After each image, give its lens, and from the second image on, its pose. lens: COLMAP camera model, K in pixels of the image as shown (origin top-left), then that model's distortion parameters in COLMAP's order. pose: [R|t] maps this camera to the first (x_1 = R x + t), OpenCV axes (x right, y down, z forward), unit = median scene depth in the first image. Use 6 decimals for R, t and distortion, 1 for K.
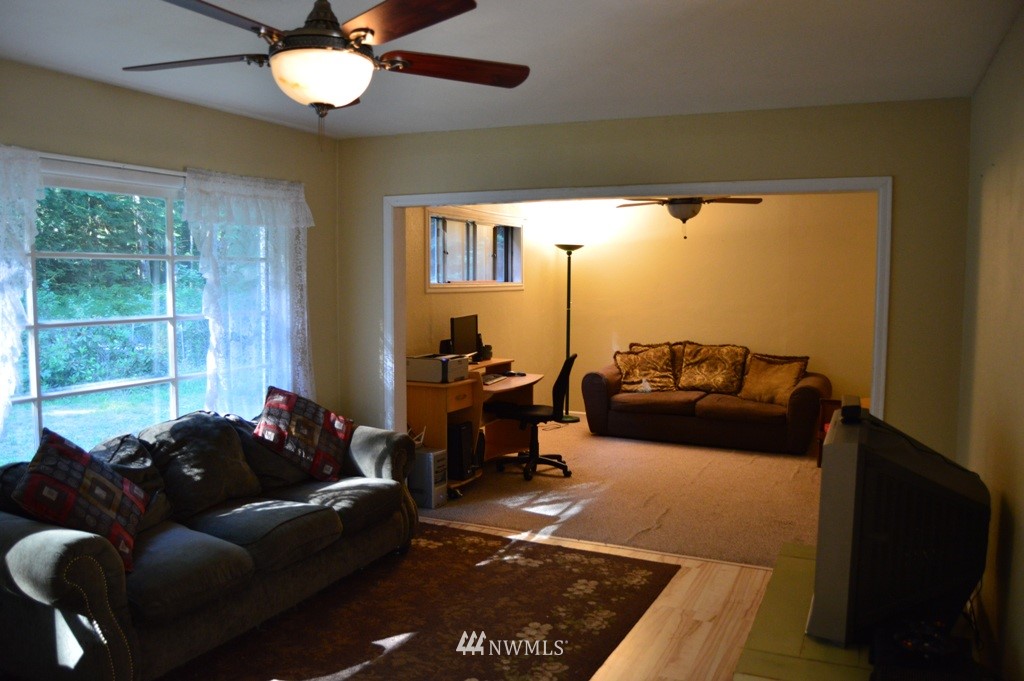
lens RADIAL K [[818.6, 0, 512.0], [0, 818.6, 340.0], [0, 0, 1]] dist [-0.087636, 0.033555]
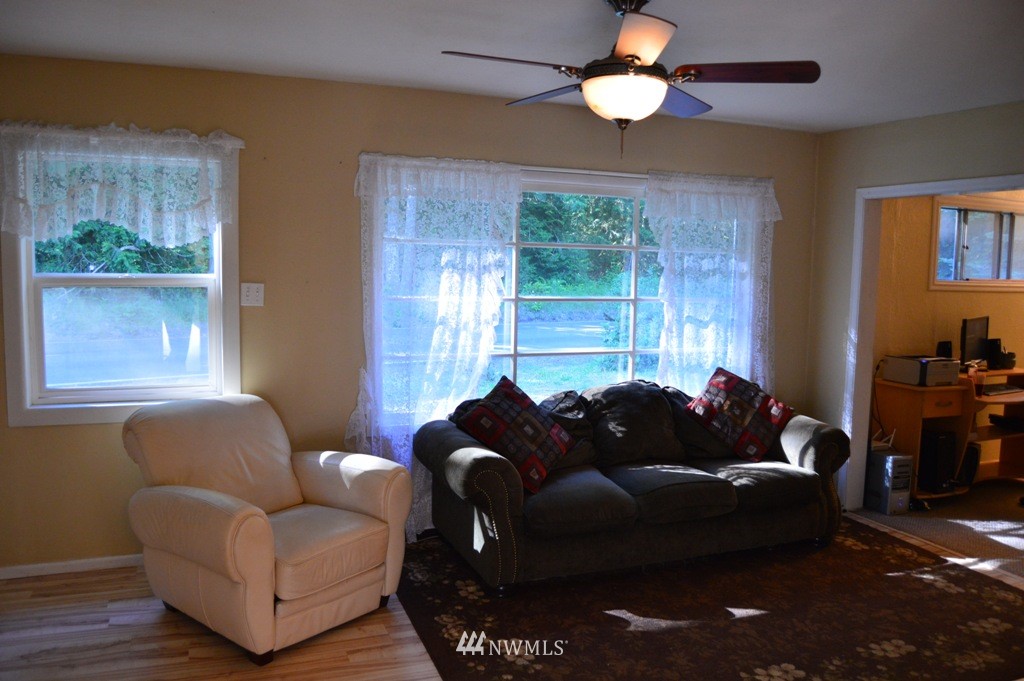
lens RADIAL K [[818.6, 0, 510.5], [0, 818.6, 344.3], [0, 0, 1]] dist [-0.087636, 0.033555]
pose [[0.729788, 0.081415, -0.678808, 0.258381], [-0.071693, 0.996523, 0.042443, -0.000266], [0.679904, 0.017691, 0.733088, 0.009021]]
